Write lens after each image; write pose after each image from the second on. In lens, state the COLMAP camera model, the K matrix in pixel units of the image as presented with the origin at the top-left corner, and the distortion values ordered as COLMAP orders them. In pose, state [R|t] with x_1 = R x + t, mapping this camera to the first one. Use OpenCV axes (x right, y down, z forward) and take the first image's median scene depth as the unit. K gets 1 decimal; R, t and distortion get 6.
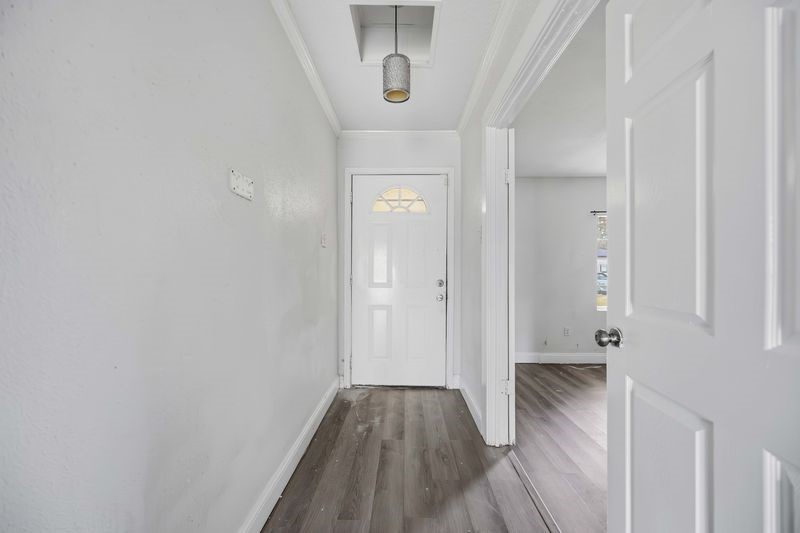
lens RADIAL K [[308.5, 0, 403.7], [0, 308.5, 271.8], [0, 0, 1]] dist [0.010401, 0.000124]
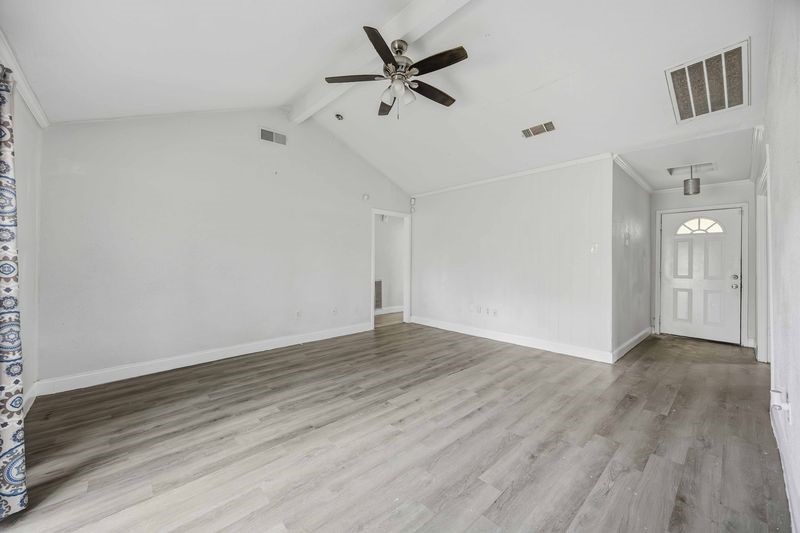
lens RADIAL K [[308.5, 0, 401.9], [0, 308.5, 261.6], [0, 0, 1]] dist [0.010401, 0.000124]
pose [[0.670169, 0.003885, -0.742199, 0.158947], [-0.006126, 0.999981, -0.000296, -0.031454], [0.742184, 0.004745, 0.670180, -1.297356]]
